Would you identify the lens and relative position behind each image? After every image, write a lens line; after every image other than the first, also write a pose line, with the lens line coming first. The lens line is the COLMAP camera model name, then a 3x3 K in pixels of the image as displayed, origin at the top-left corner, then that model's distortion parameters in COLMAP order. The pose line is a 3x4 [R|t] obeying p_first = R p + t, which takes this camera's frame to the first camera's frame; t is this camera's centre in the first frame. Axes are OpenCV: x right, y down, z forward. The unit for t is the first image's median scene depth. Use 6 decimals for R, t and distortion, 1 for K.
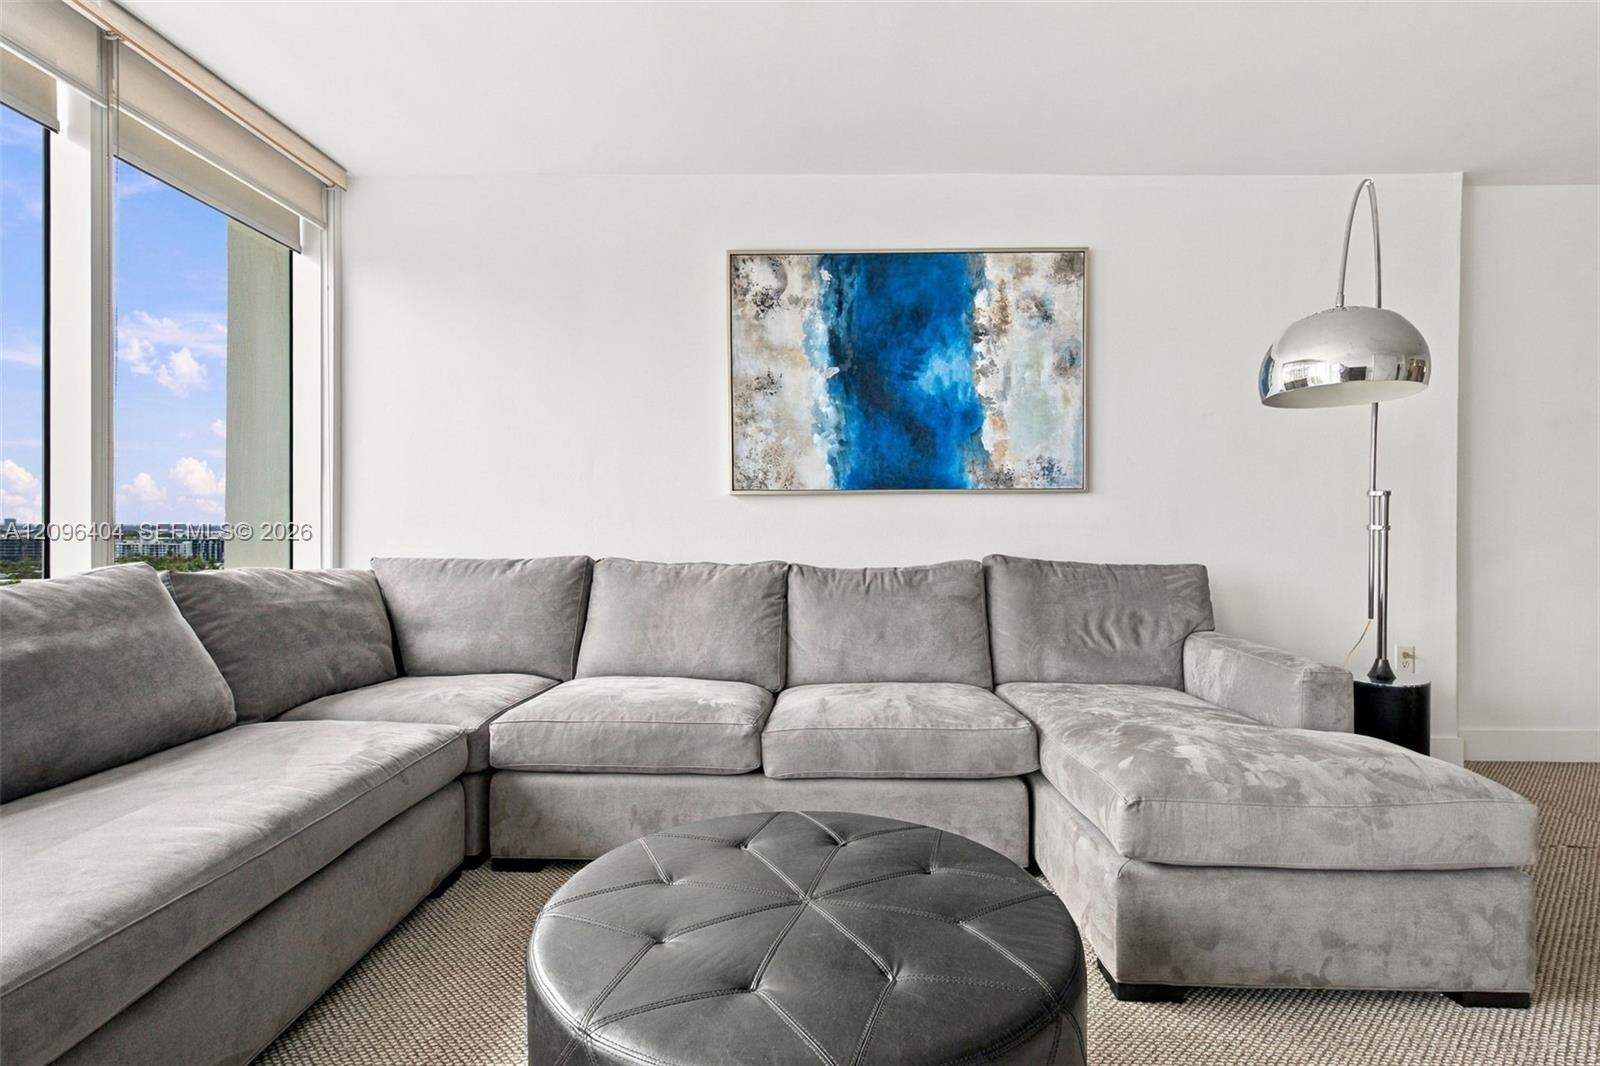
lens RADIAL K [[798.2, 0, 800.0], [0, 798.2, 533.0], [0, 0, 1]] dist [0.015138, -0.000504]
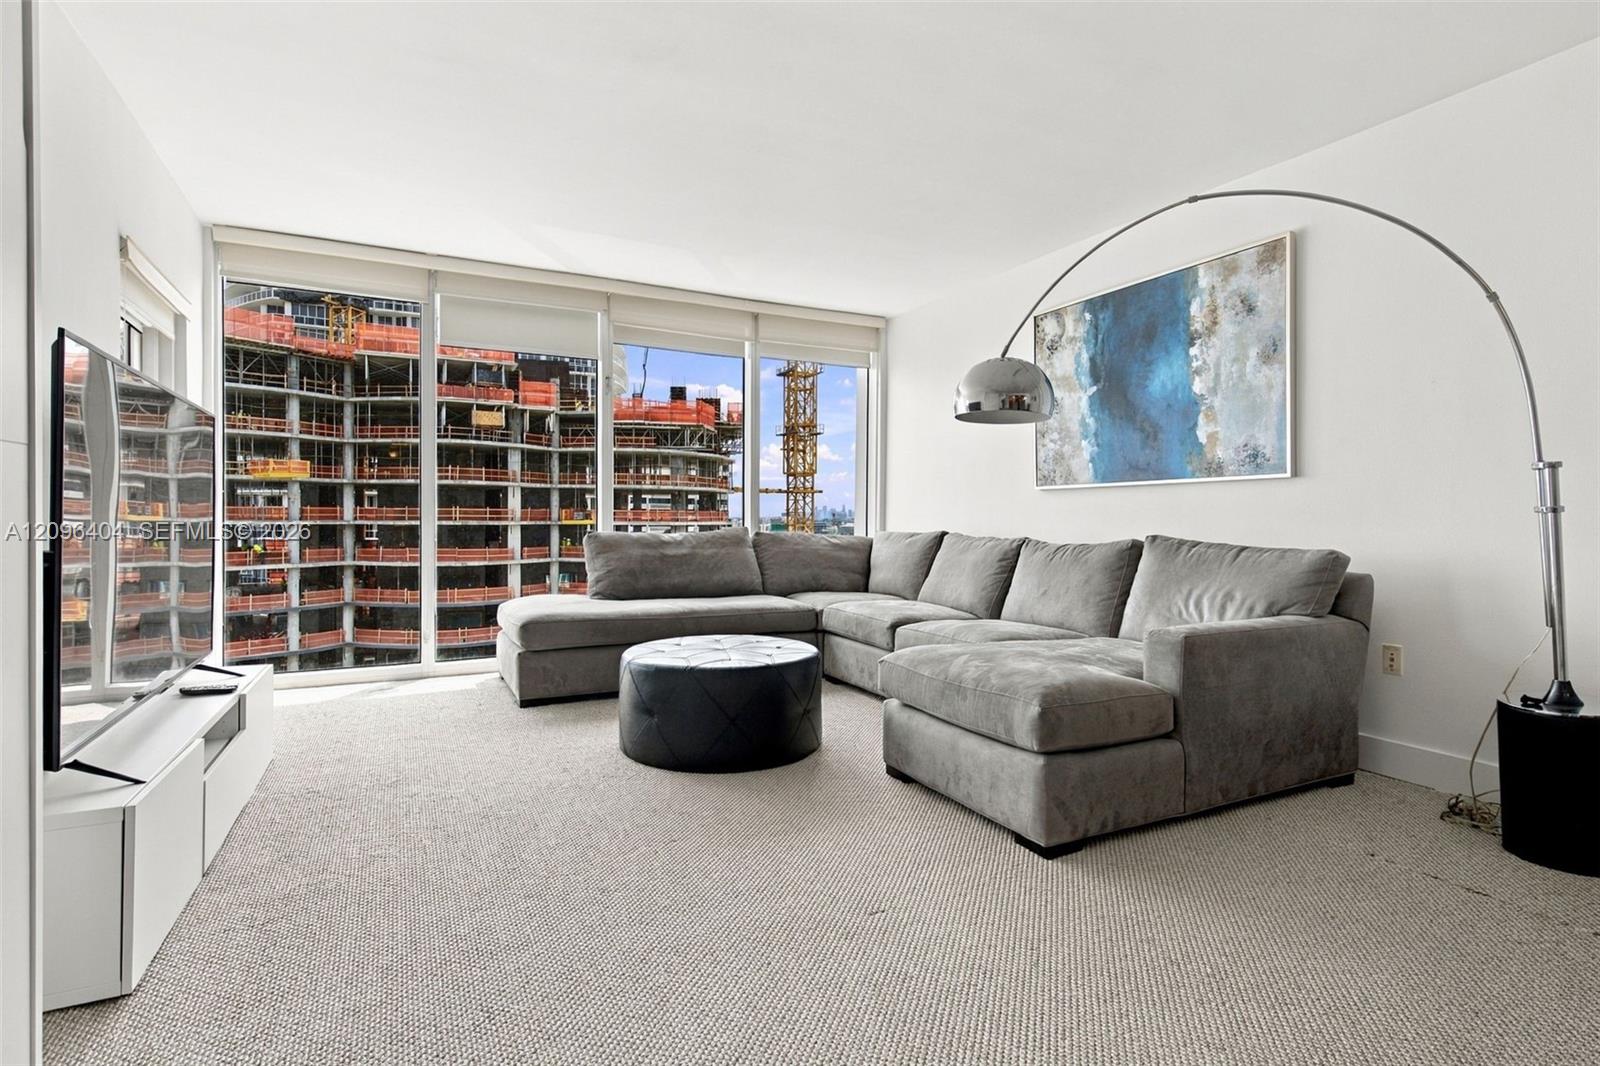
lens RADIAL K [[798.6, 0, 806.4], [0, 798.6, 521.3], [0, 0, 1]] dist [0.020309, -0.001233]
pose [[0.463798, 0.007455, -0.885910, 0.966070], [-0.007334, 0.999963, 0.004575, 0.004602], [0.885911, 0.004375, 0.463835, 0.003012]]
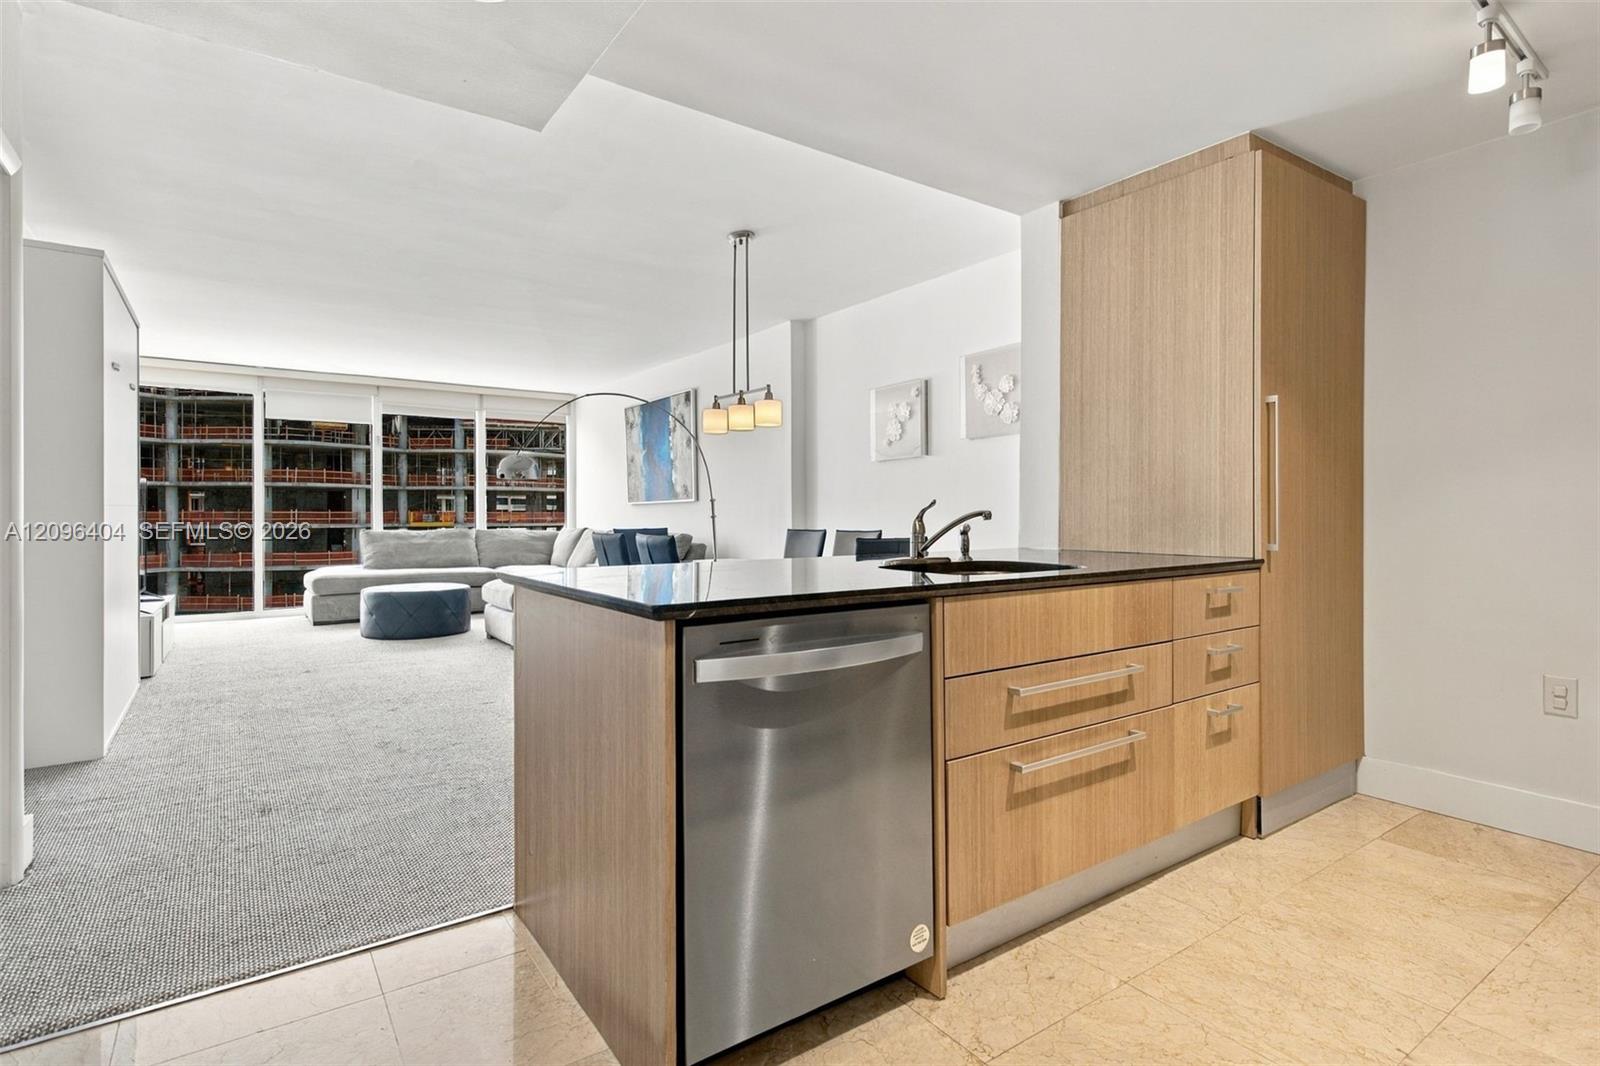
lens RADIAL K [[794.5, 0, 805.5], [0, 794.5, 514.5], [0, 0, 1]] dist [0.008435, -0.000668]
pose [[0.596007, -0.003380, -0.802972, 2.267972], [0.002086, 0.999994, -0.002660, -0.006807], [0.802976, -0.000089, 0.596011, -0.039880]]
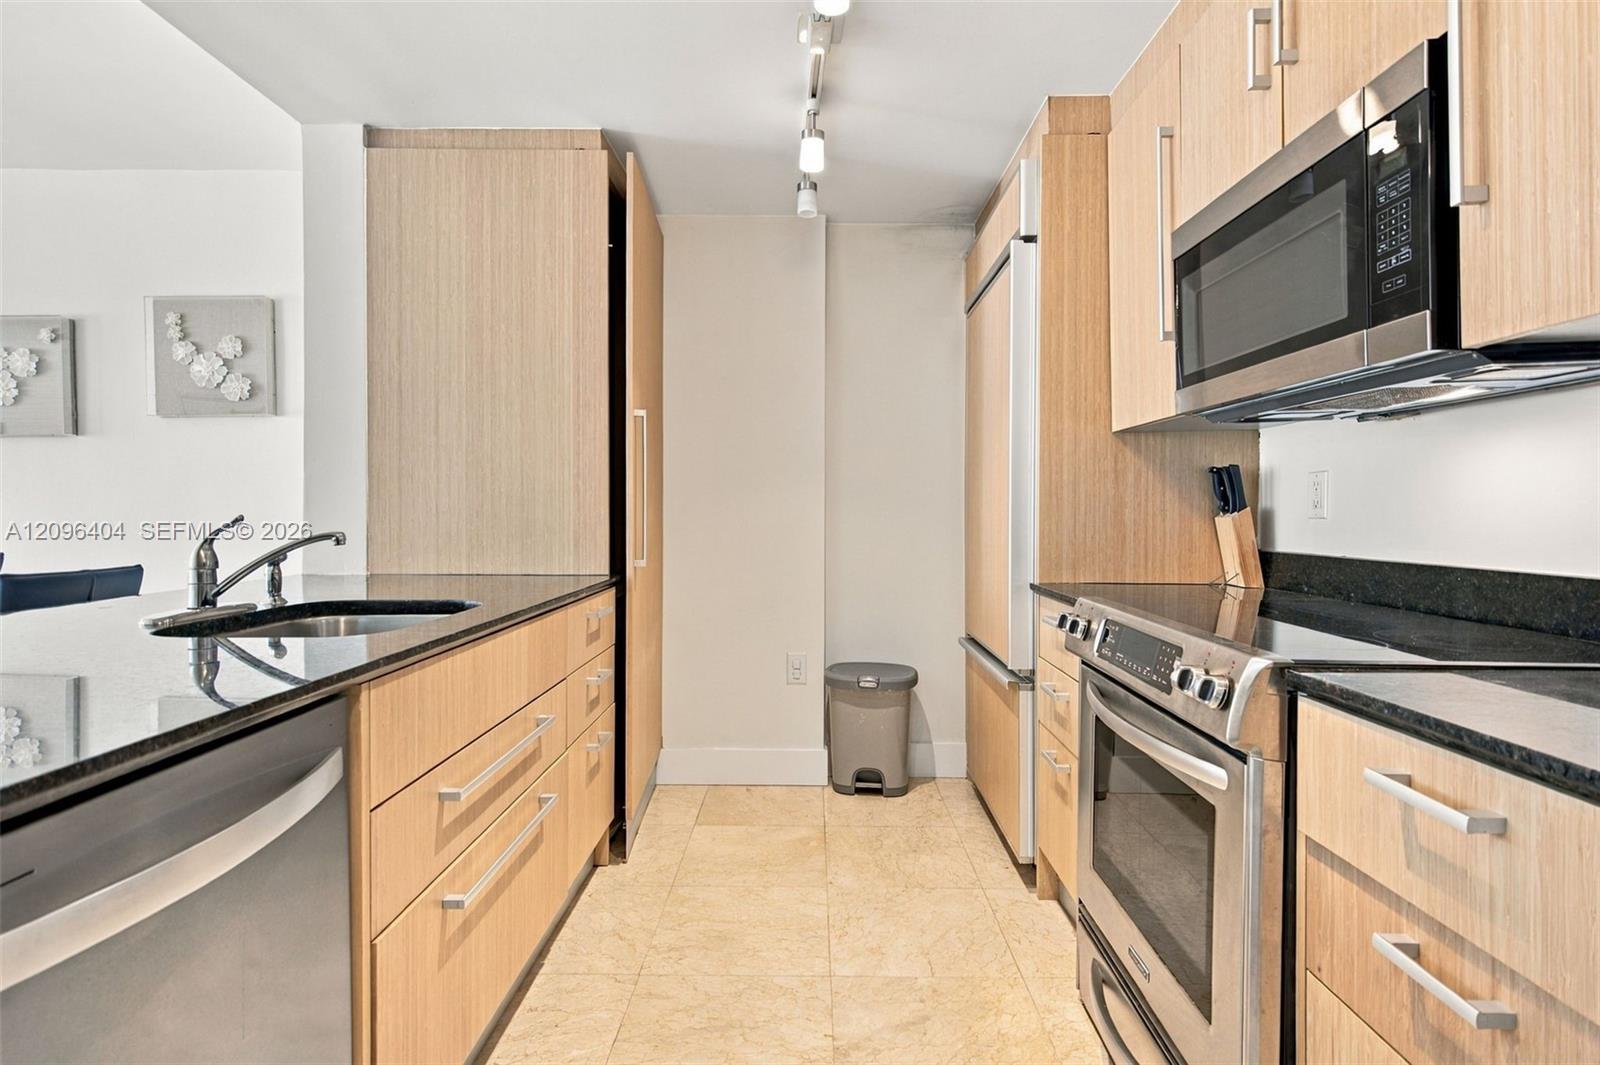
lens RADIAL K [[809.1, 0, 795.1], [0, 809.1, 516.9], [0, 0, 1]] dist [0.016343, -0.000215]
pose [[0.999878, -0.002161, 0.015501, 2.082136], [0.002106, 0.999991, 0.003566, -0.020952], [-0.015509, -0.003533, 0.999873, 0.006157]]
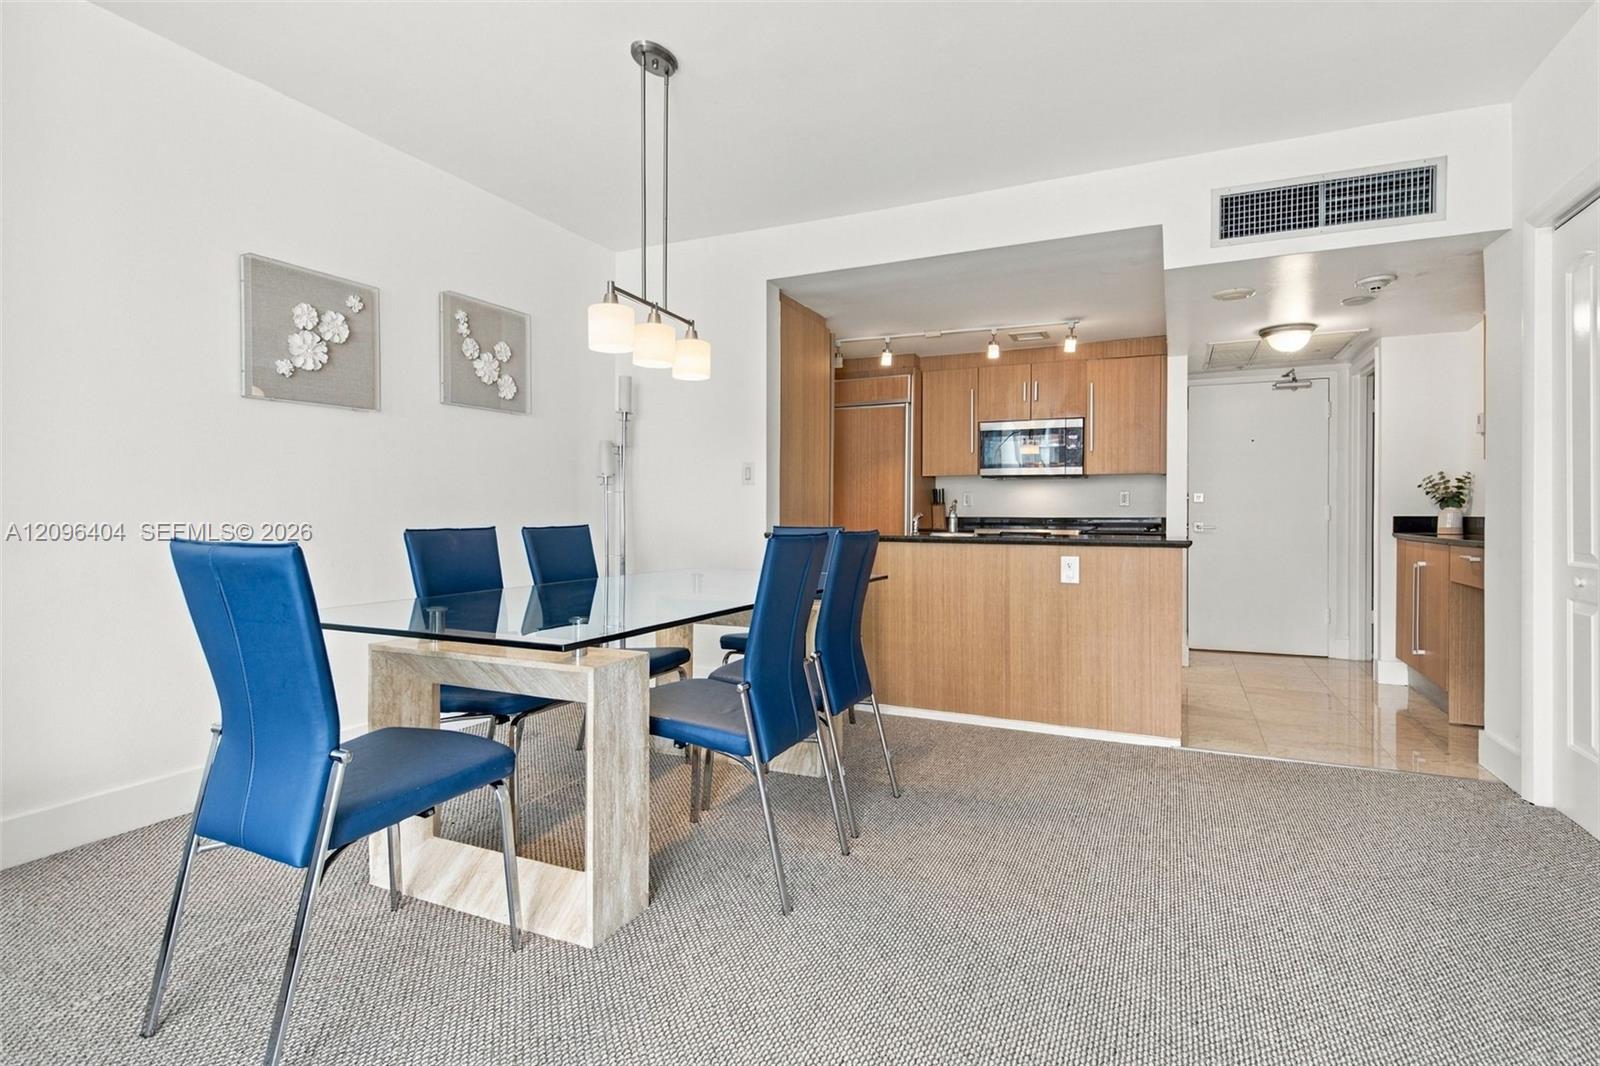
lens RADIAL K [[798.6, 0, 806.4], [0, 798.6, 521.3], [0, 0, 1]] dist [0.020309, -0.001233]
pose [[0.397585, -0.007194, 0.917537, 0.545589], [0.001255, 0.999973, 0.007297, 0.004694], [-0.917565, -0.001749, 0.397583, 0.172544]]
